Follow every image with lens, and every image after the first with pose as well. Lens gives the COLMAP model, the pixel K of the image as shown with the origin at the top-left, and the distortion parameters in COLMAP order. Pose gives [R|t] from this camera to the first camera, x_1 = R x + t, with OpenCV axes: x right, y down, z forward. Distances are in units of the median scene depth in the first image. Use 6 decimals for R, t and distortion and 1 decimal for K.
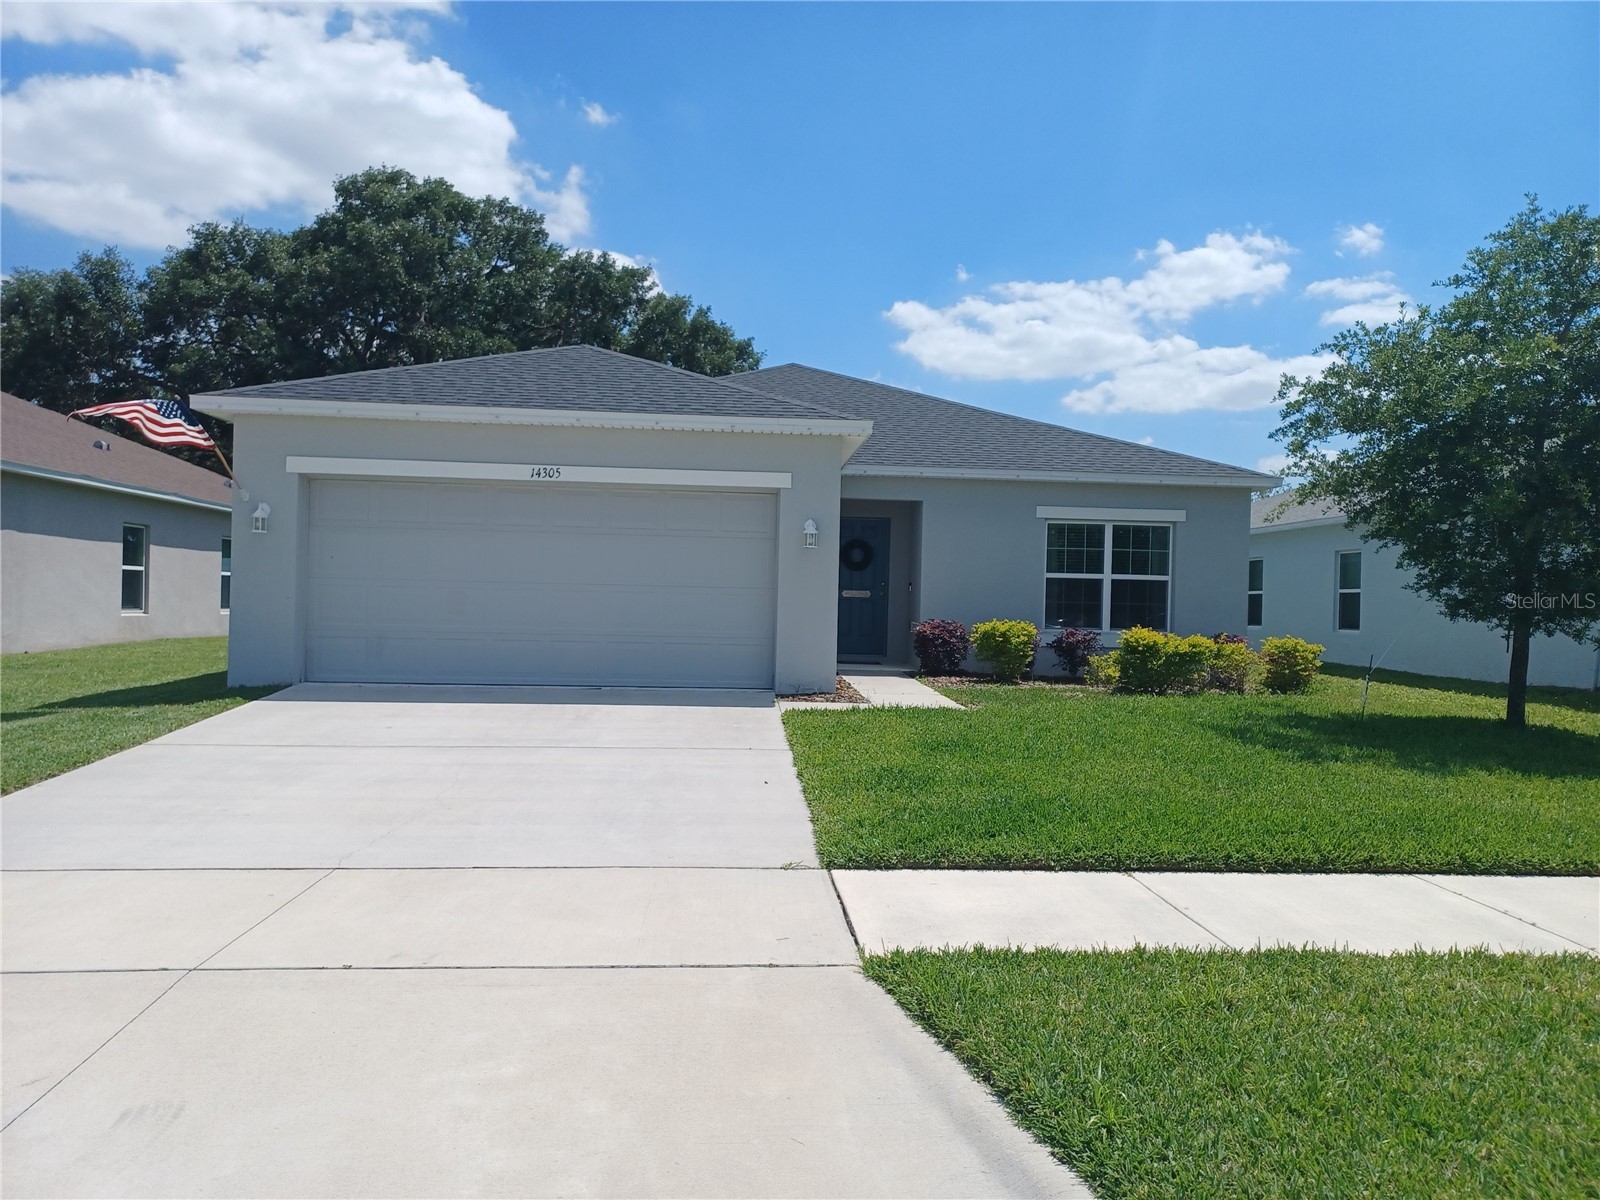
lens RADIAL K [[1154.7, 0, 800.0], [0, 1154.7, 600.0], [0, 0, 1]] dist [0.040328, -0.003615]
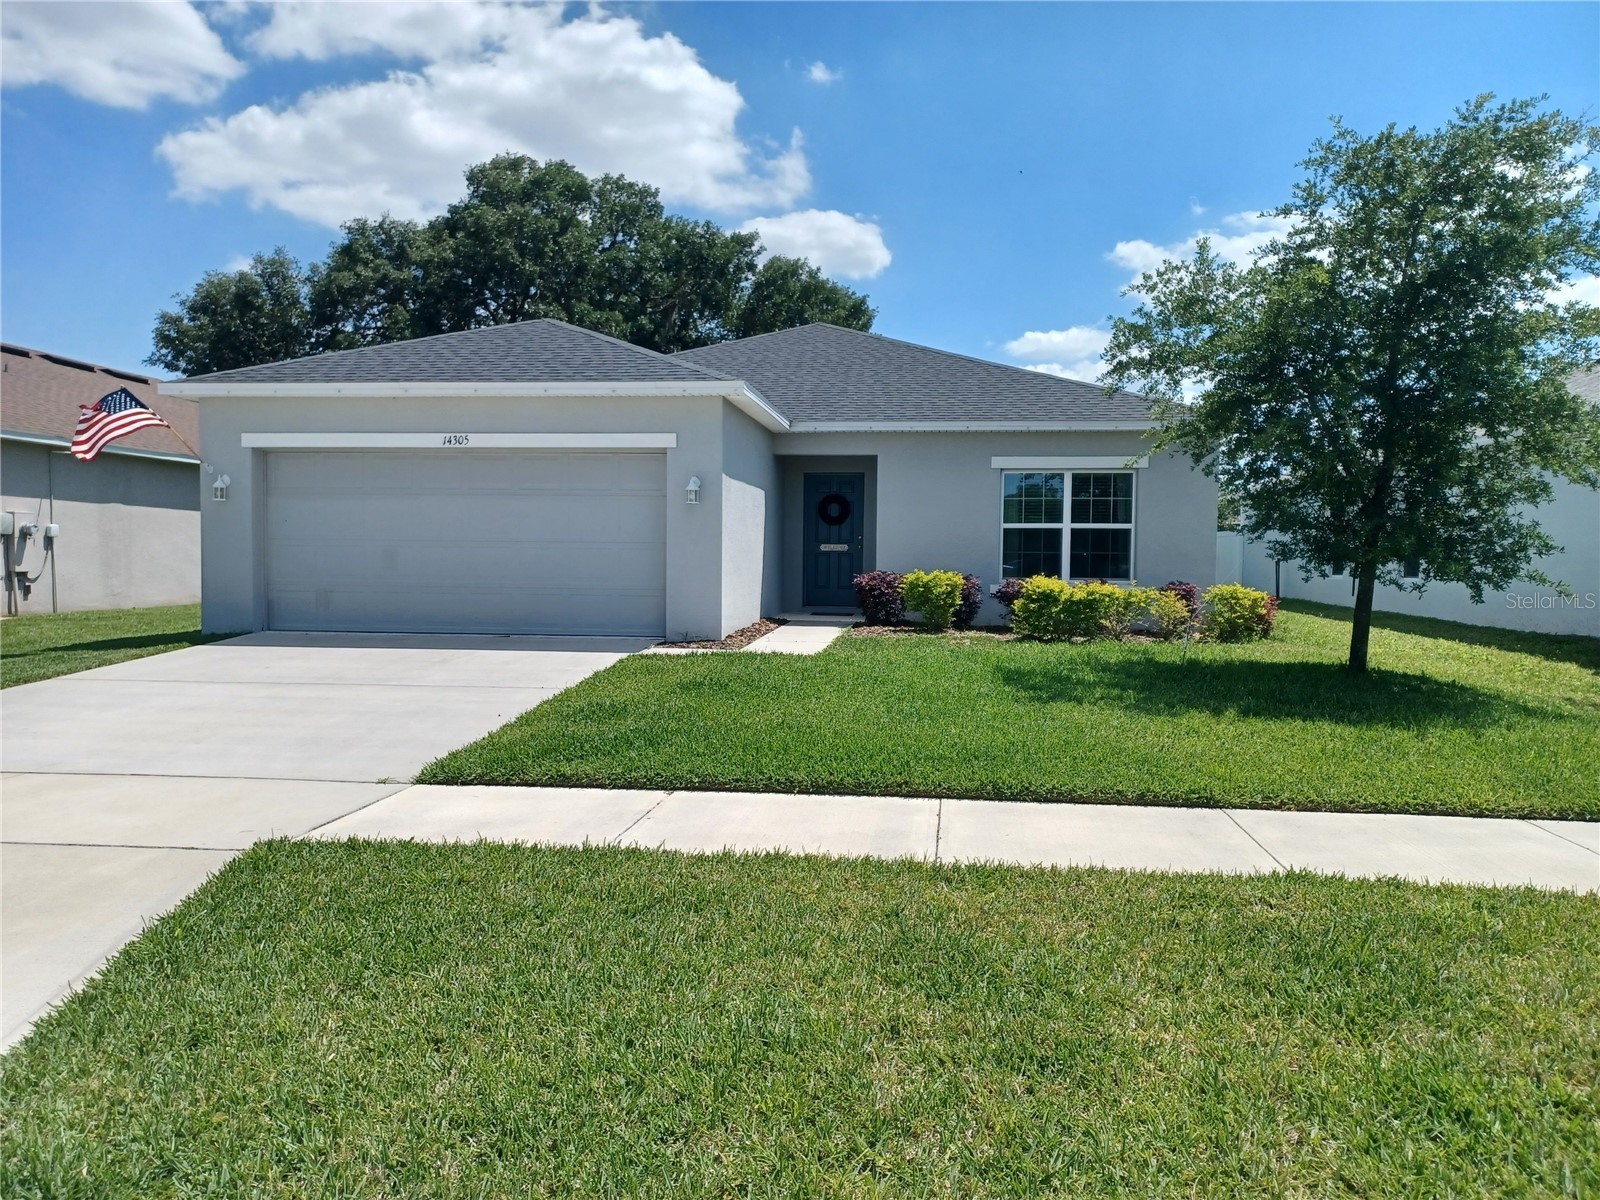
lens RADIAL K [[1158.5, 0, 802.8], [0, 1158.5, 584.4], [0, 0, 1]] dist [0.087686, -0.095281]
pose [[0.981660, -0.009396, -0.190408, 0.164338], [0.013561, 0.999696, 0.020580, 0.004563], [0.190157, -0.022785, 0.981489, -0.015172]]
